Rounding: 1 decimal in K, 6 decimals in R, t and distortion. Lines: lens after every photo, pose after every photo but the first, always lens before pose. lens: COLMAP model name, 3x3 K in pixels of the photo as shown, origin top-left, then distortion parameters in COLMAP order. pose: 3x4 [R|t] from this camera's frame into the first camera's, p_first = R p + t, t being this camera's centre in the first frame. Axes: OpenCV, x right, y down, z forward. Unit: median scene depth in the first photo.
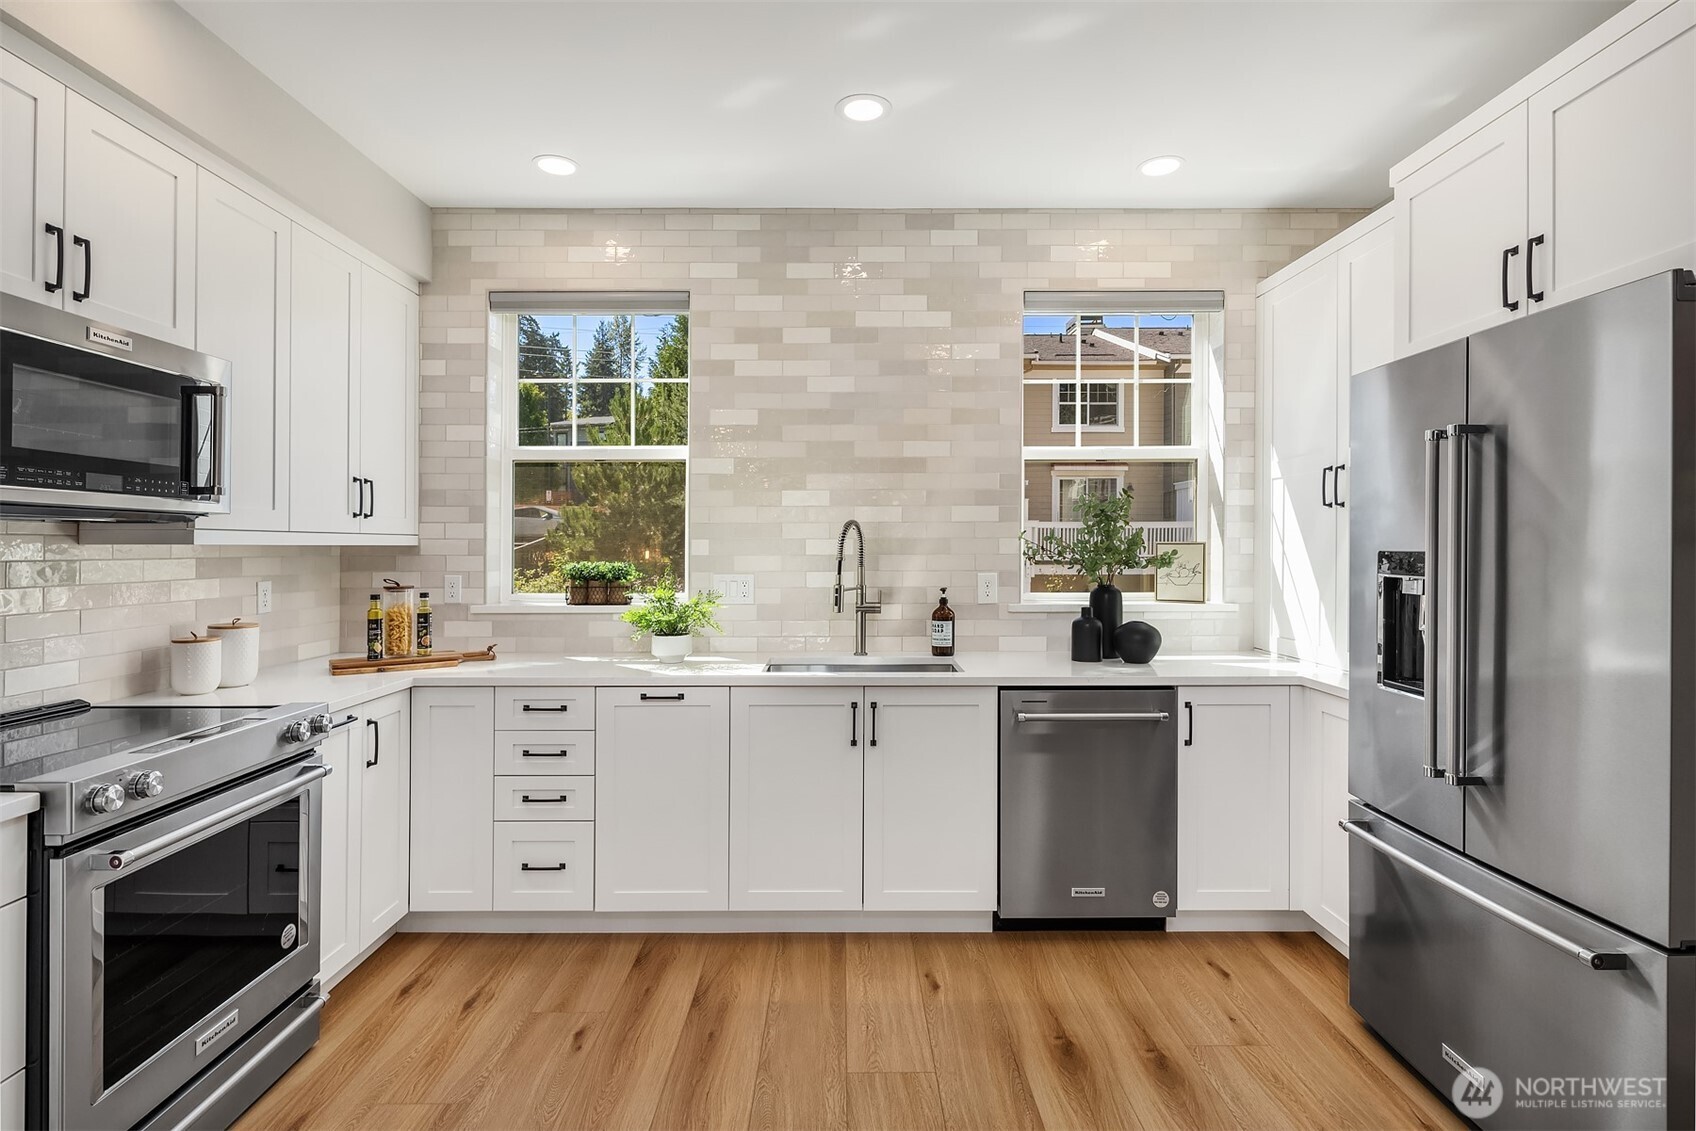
lens RADIAL K [[819.4, 0, 832.5], [0, 819.4, 536.9], [0, 0, 1]] dist [0.001329, -0.000036]
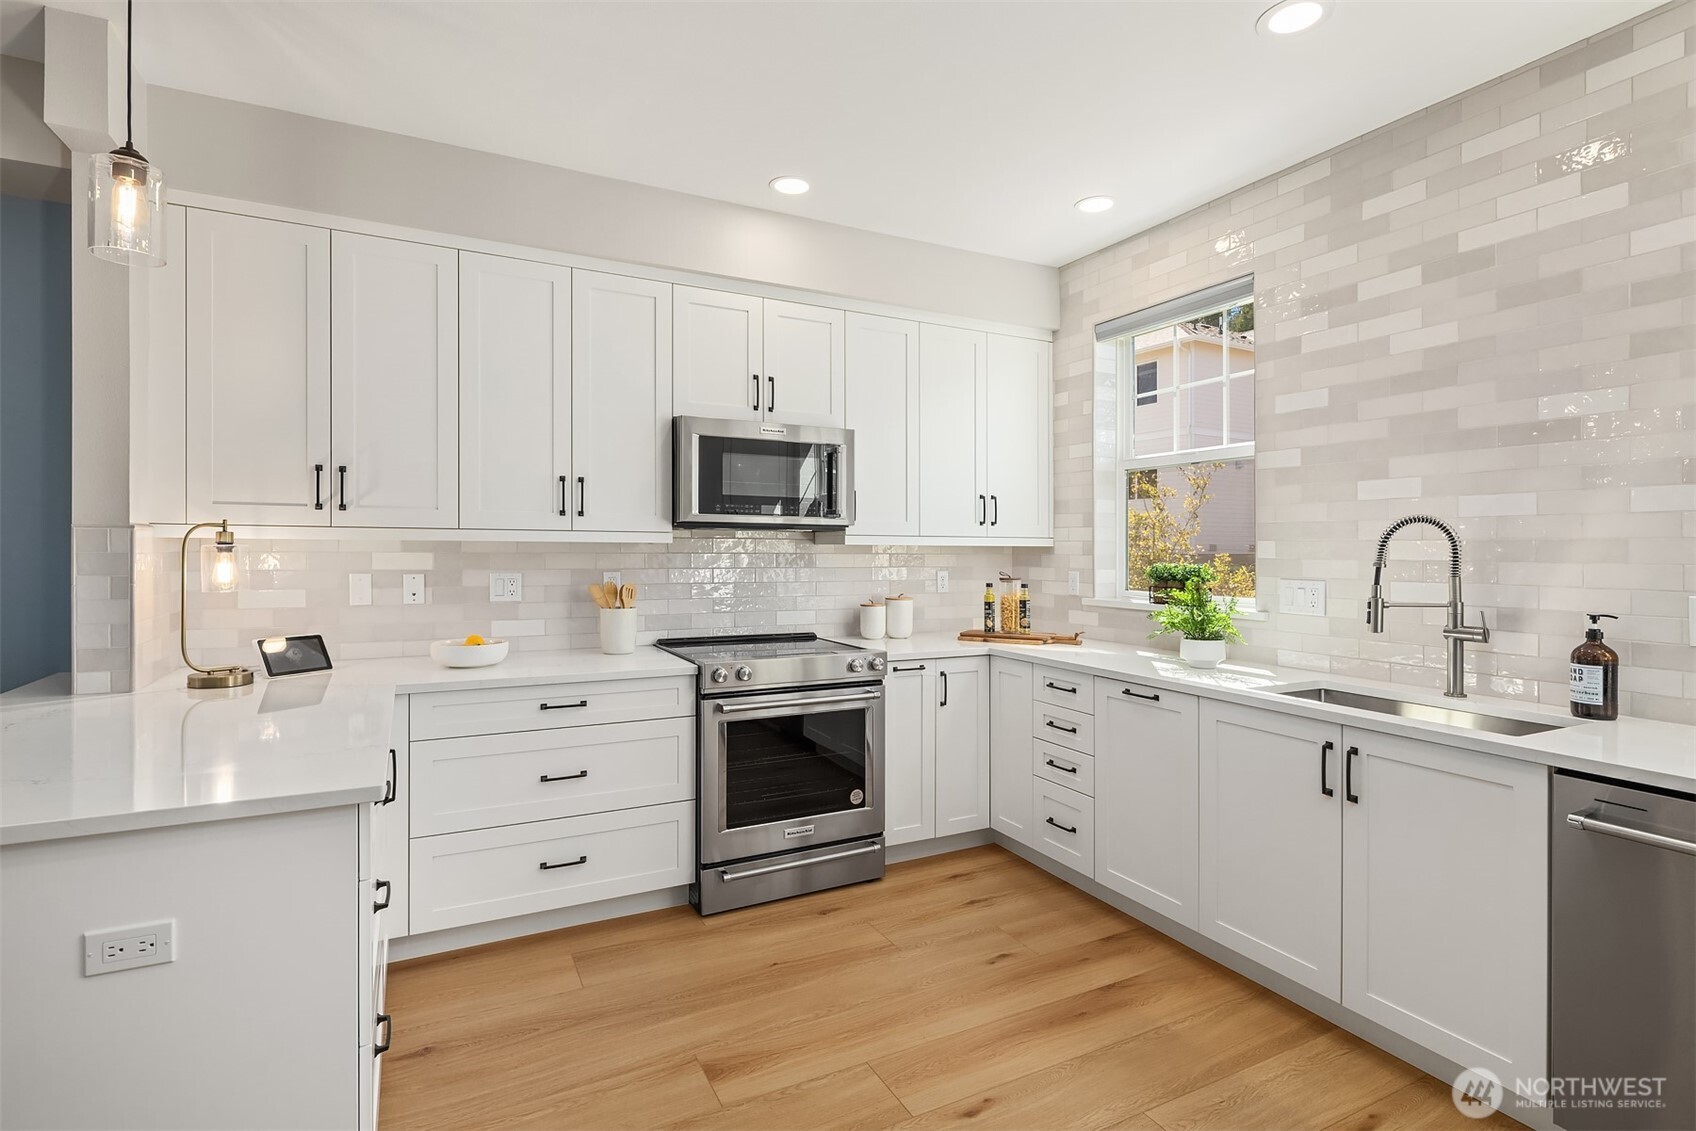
lens RADIAL K [[794.2, 0, 842.2], [0, 794.2, 542.4], [0, 0, 1]] dist [-0.001786, -0.000154]
pose [[0.463801, -0.001154, -0.885939, 0.431848], [0.003124, 0.999995, 0.000333, 0.003190], [0.885934, -0.002922, 0.463802, 0.184418]]
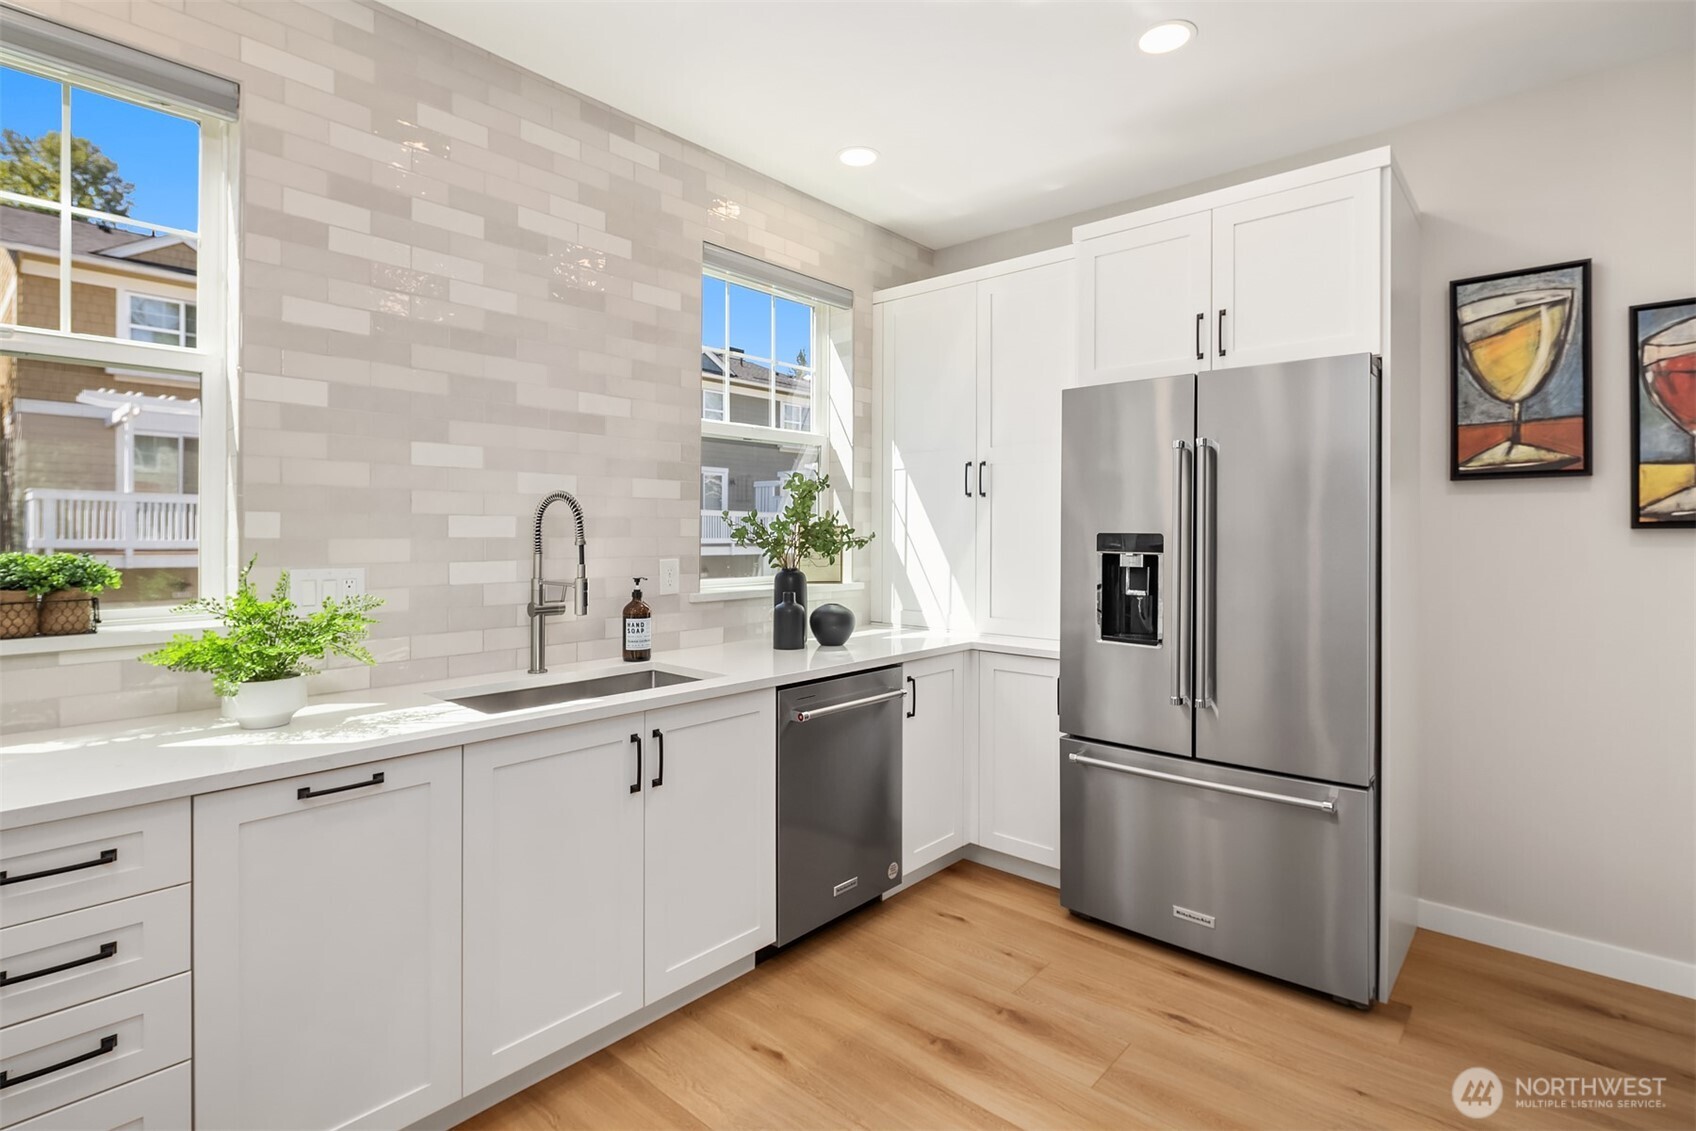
lens RADIAL K [[821.0, 0, 850.3], [0, 821.0, 528.0], [0, 0, 1]] dist [-0.000417, -0.000537]
pose [[0.658040, 0.007468, 0.752946, -0.352115], [-0.014063, 0.999898, 0.002373, 0.007837], [-0.752852, -0.012151, 0.658078, 0.310101]]
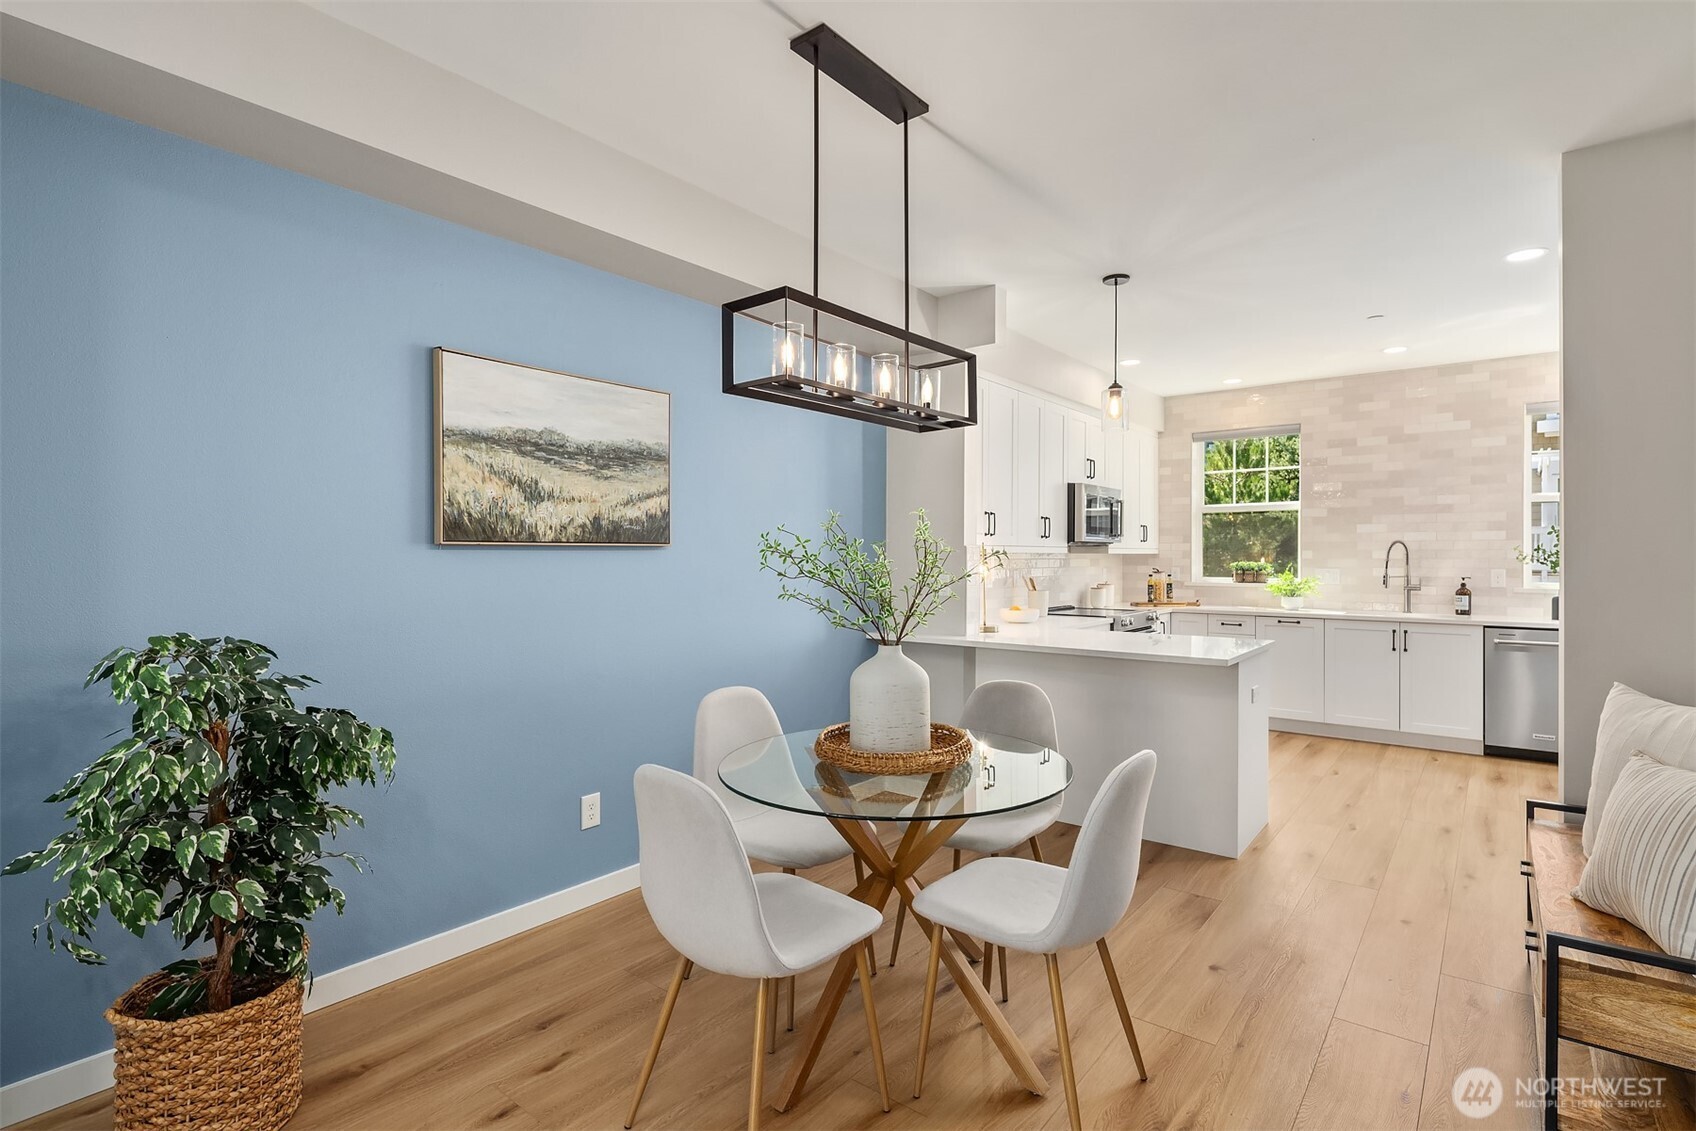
lens RADIAL K [[783.3, 0, 847.9], [0, 783.3, 555.5], [0, 0, 1]] dist [-0.000871, -0.000072]
pose [[0.777605, 0.000690, -0.628753, 0.171913], [0.007461, 0.999919, 0.010324, -0.013587], [0.628709, -0.012719, 0.777537, -1.220050]]
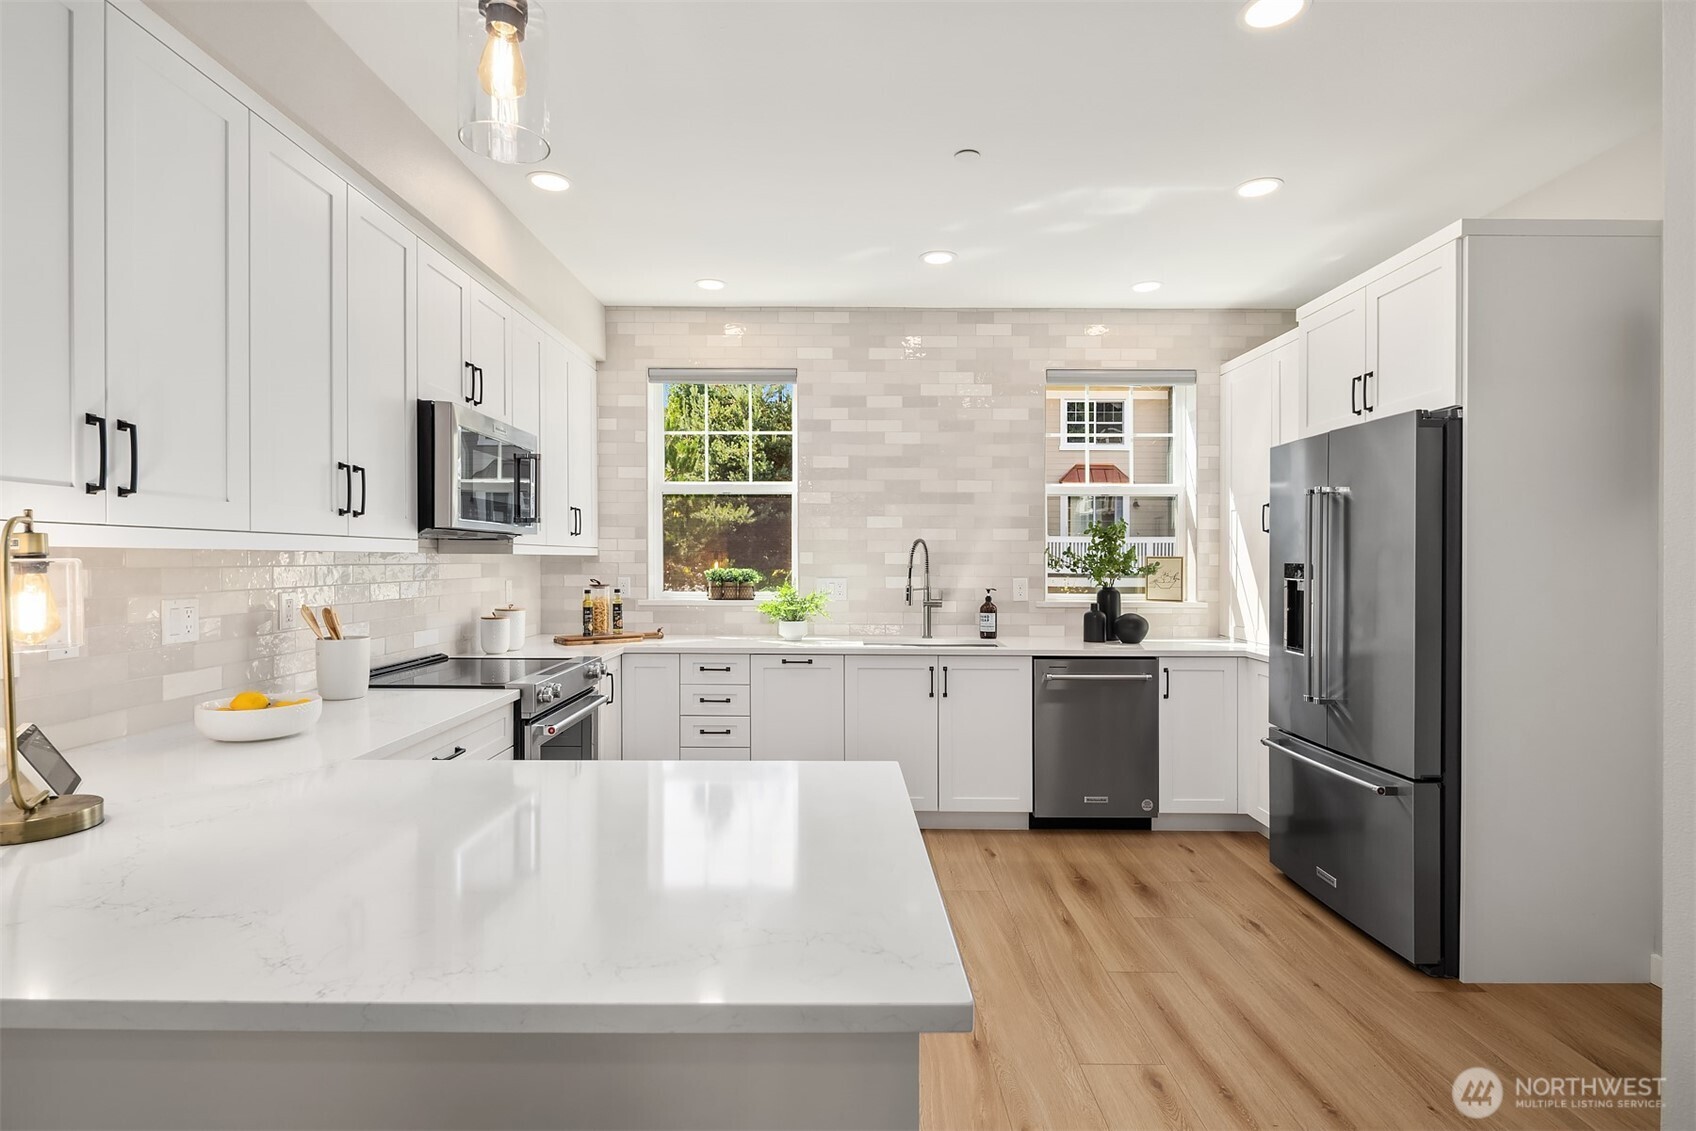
lens RADIAL K [[835.6, 0, 816.2], [0, 835.6, 535.6], [0, 0, 1]] dist [0.019284, 0.000004]
pose [[0.999787, 0.004938, -0.020044, -0.126146], [-0.005250, 0.999865, -0.015564, -0.002945], [0.019964, 0.015666, 0.999678, -0.409037]]
